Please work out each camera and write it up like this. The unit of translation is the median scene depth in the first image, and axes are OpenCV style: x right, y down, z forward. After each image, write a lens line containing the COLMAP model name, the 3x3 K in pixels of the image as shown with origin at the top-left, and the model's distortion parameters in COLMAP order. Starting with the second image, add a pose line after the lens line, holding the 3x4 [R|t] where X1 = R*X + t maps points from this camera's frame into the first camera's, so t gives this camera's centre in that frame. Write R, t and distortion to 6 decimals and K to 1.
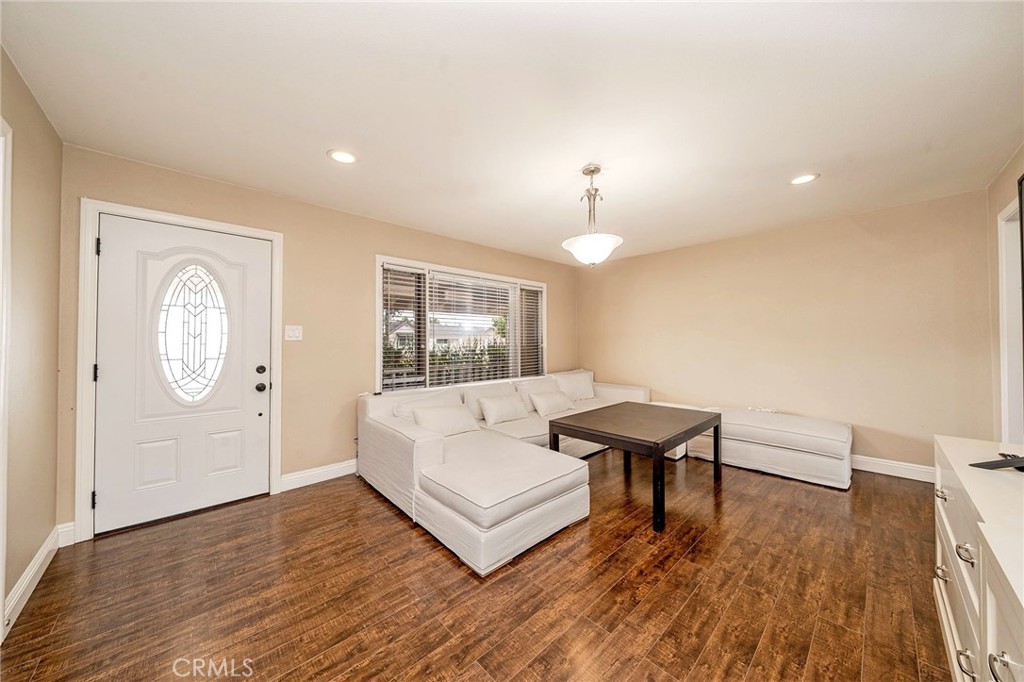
lens RADIAL K [[349.0, 0, 512.6], [0, 349.0, 336.1], [0, 0, 1]] dist [-0.005435, -0.000064]
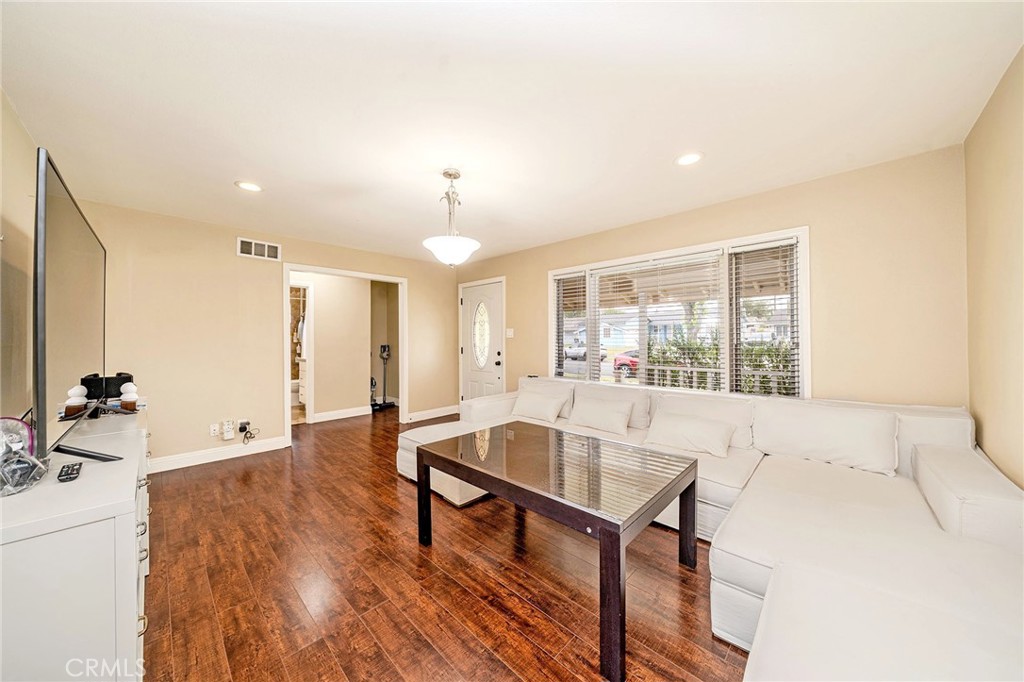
lens RADIAL K [[349.0, 0, 512.6], [0, 349.0, 336.1], [0, 0, 1]] dist [-0.005435, -0.000064]
pose [[0.047631, -0.003239, -0.998860, 1.464530], [0.022872, 0.999736, -0.002151, 0.012581], [0.998603, -0.022743, 0.047693, 1.291954]]
